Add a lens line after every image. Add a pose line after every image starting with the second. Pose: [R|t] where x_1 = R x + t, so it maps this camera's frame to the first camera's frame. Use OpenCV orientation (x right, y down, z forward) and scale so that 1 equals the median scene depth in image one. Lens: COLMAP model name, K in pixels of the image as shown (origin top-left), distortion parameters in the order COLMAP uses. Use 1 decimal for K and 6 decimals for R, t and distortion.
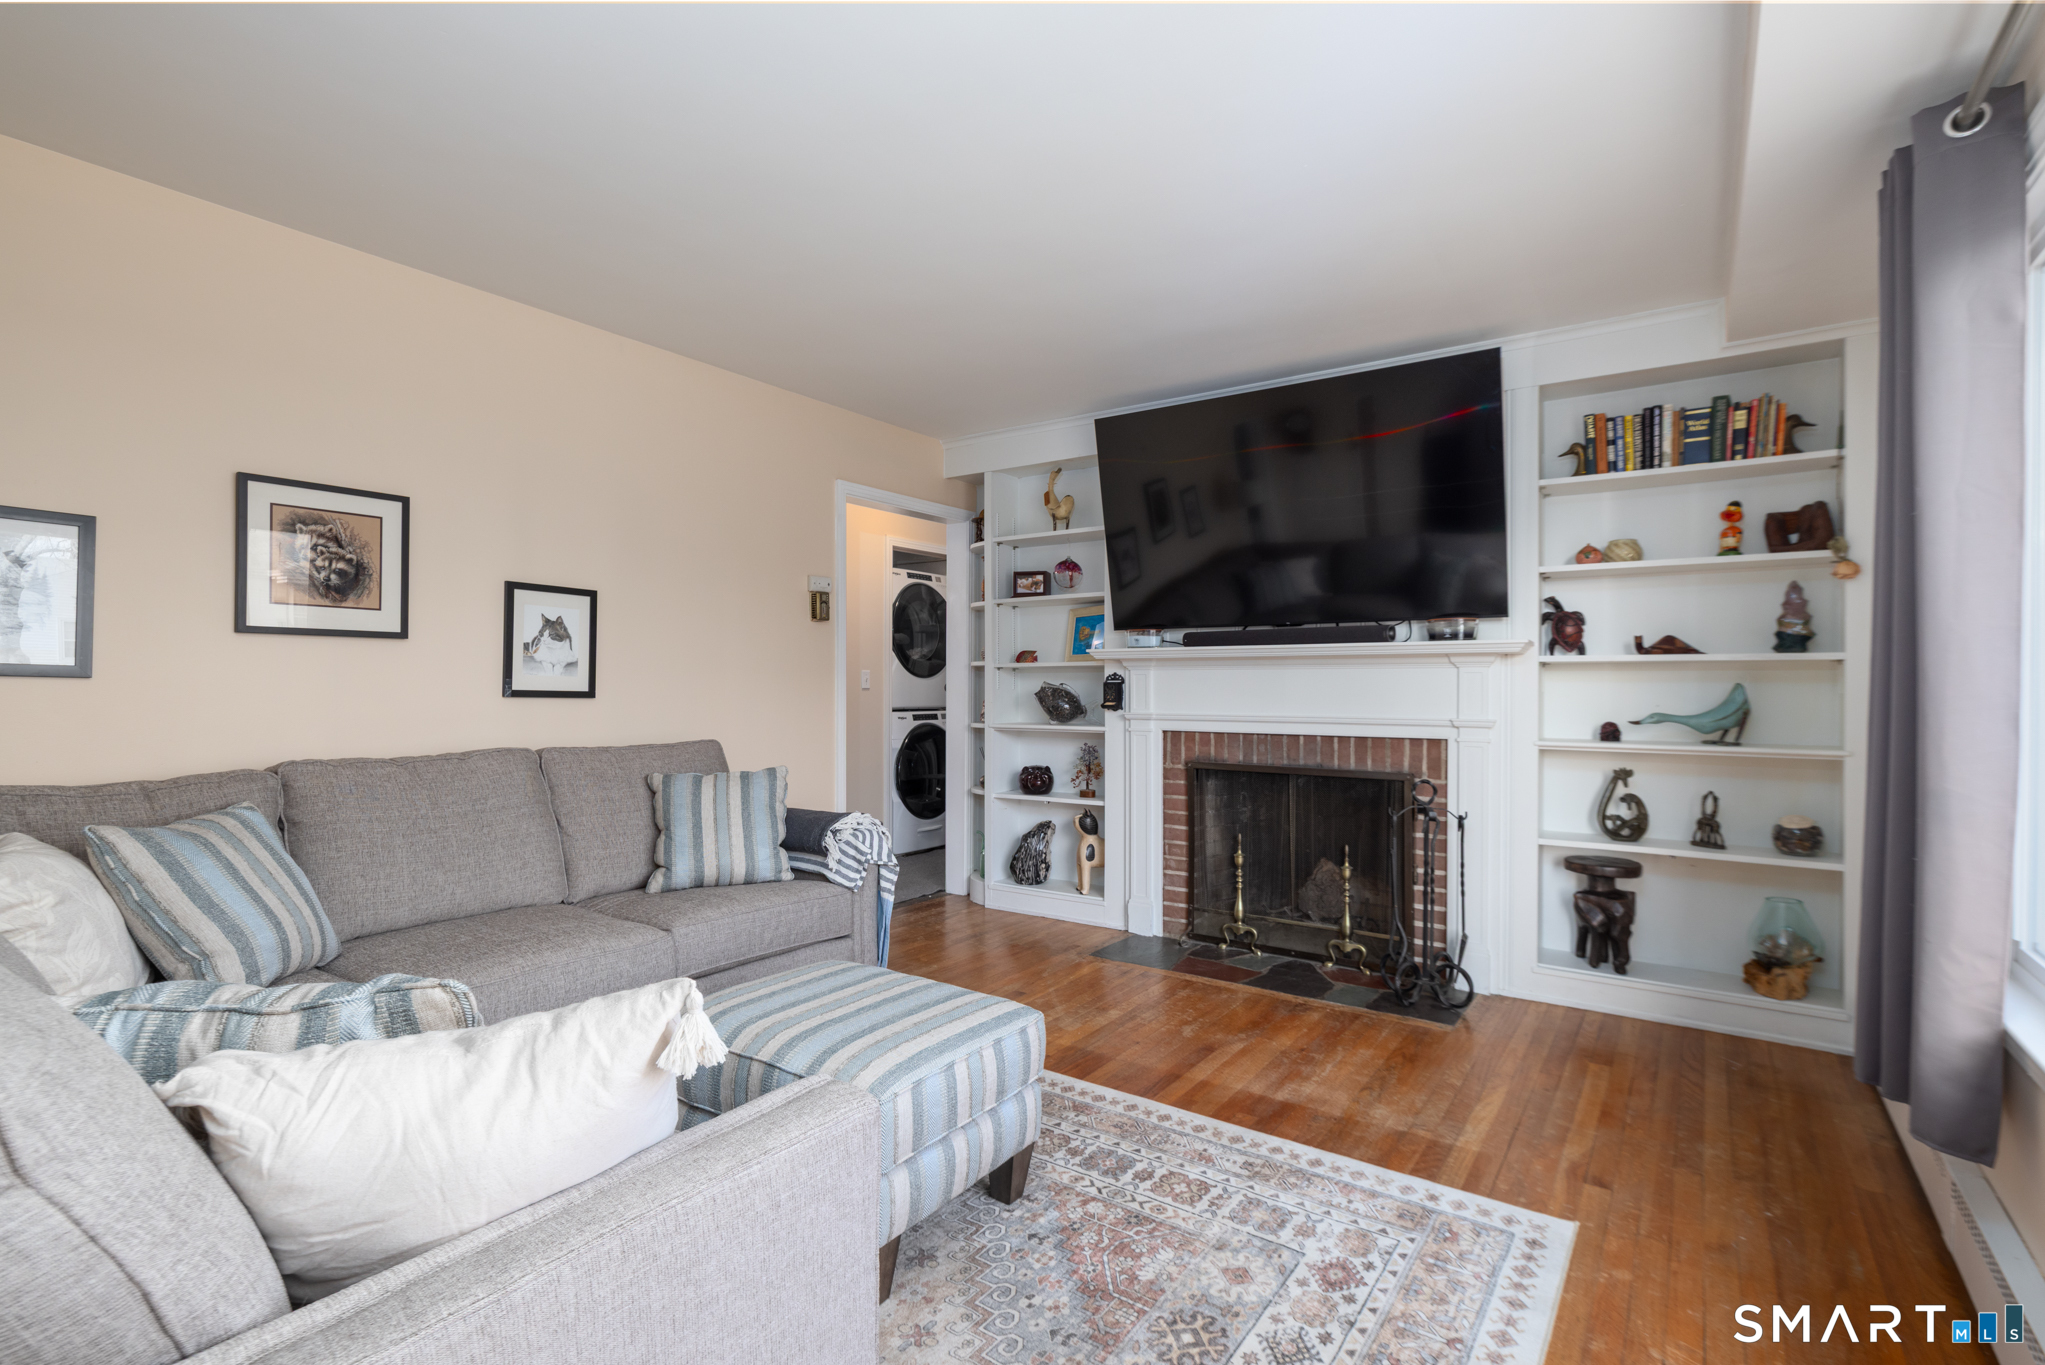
lens RADIAL K [[924.7, 0, 1078.6], [0, 924.7, 685.0], [0, 0, 1]] dist [-0.001922, -0.000862]
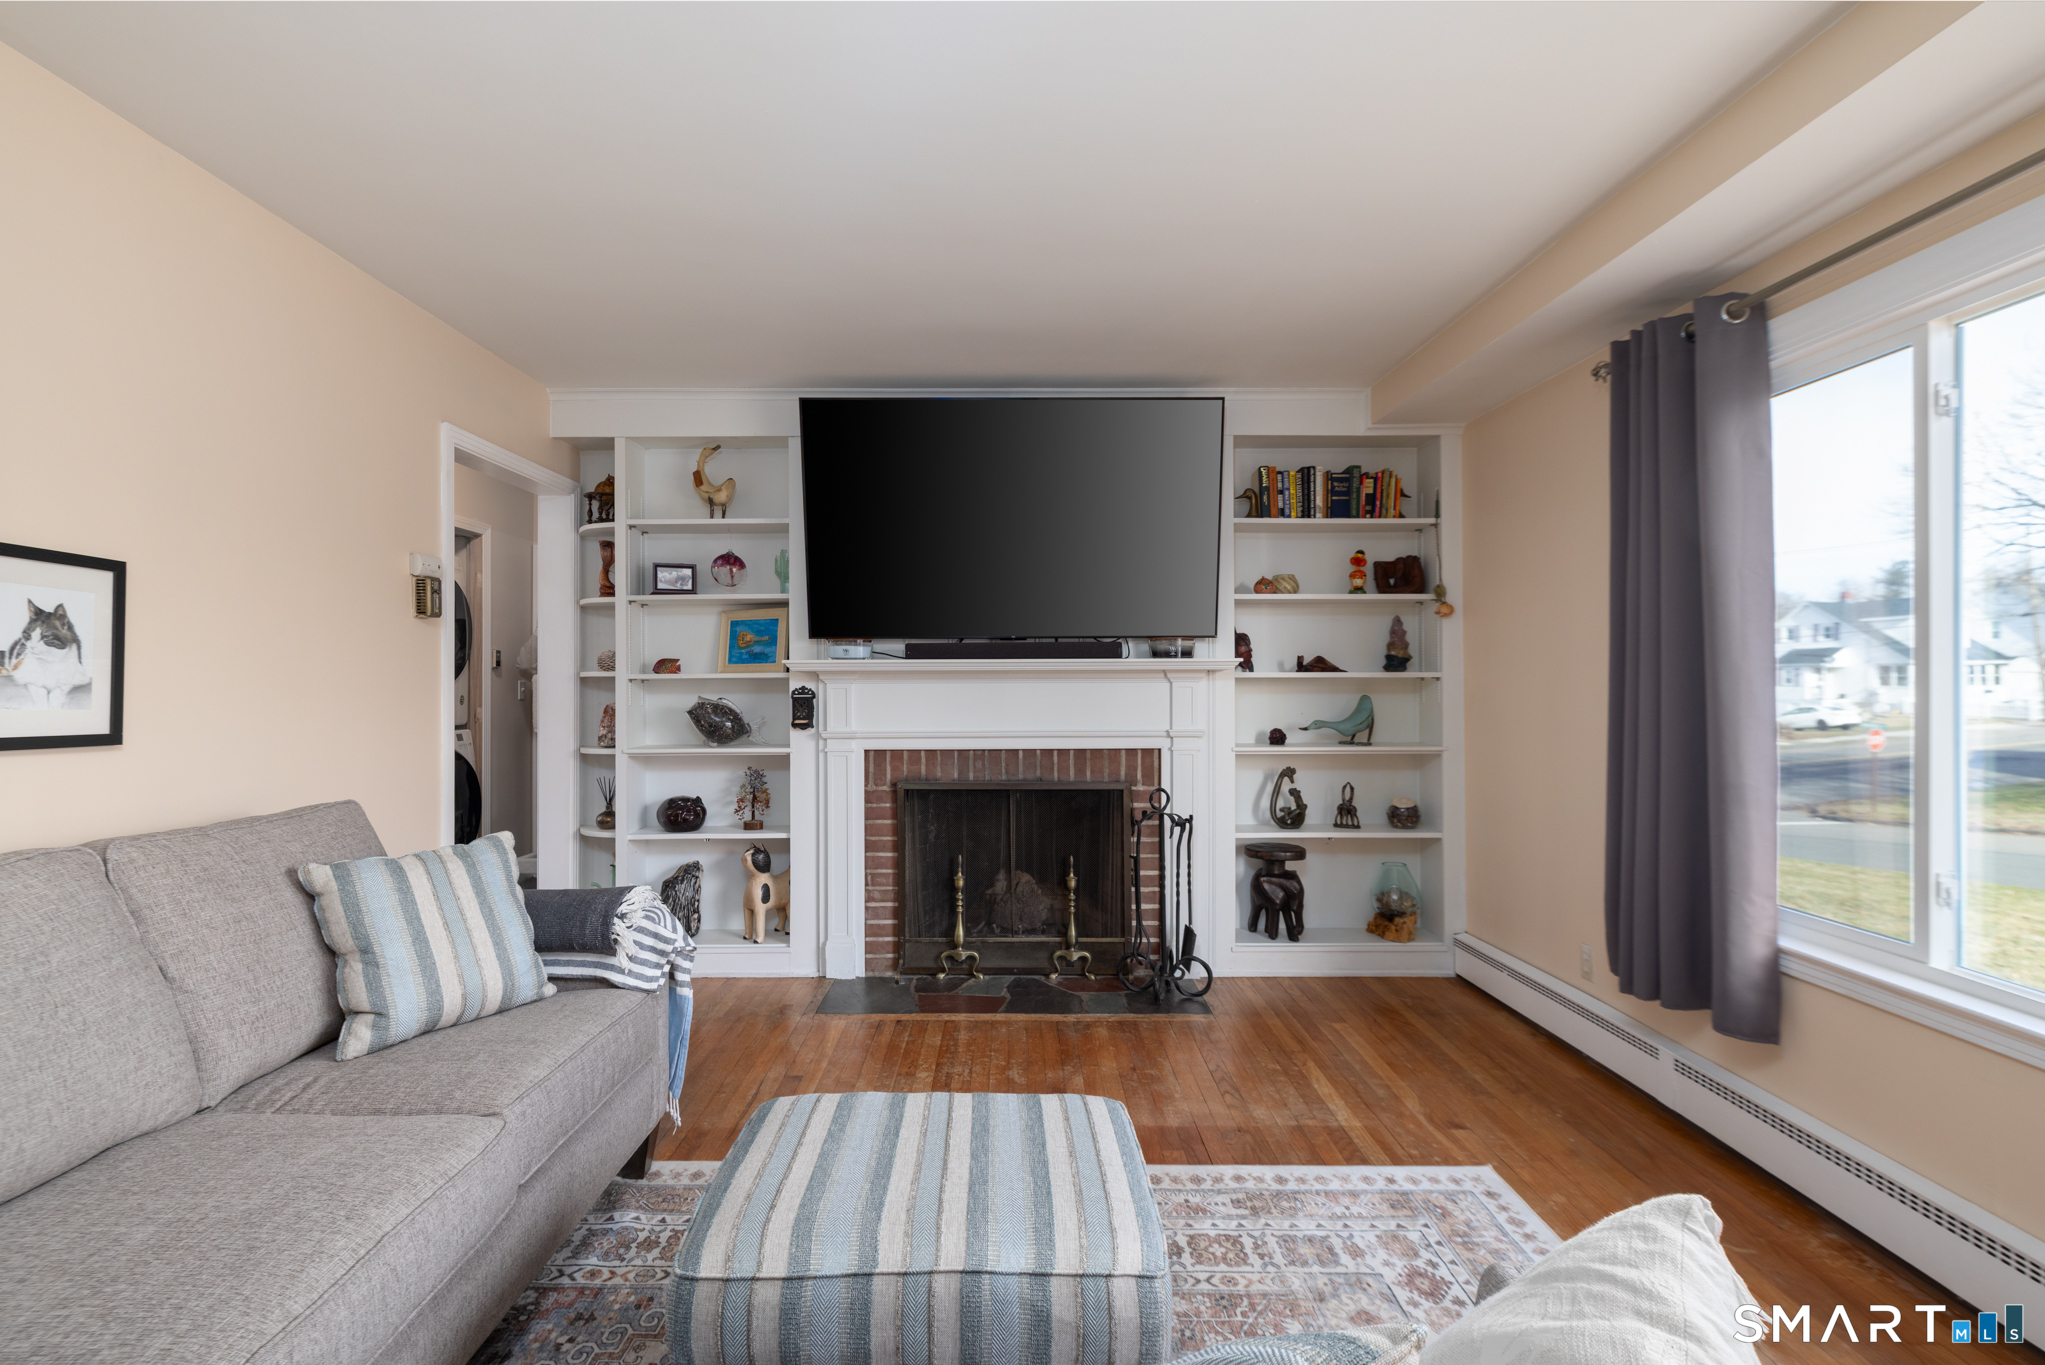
lens RADIAL K [[924.7, 0, 1003.4], [0, 924.7, 672.6], [0, 0, 1]] dist [-0.001922, -0.000862]
pose [[0.839858, 0.000265, 0.542806, -0.369597], [0.005140, 0.999951, -0.008441, -0.023690], [-0.542781, 0.009879, 0.839816, 0.203255]]
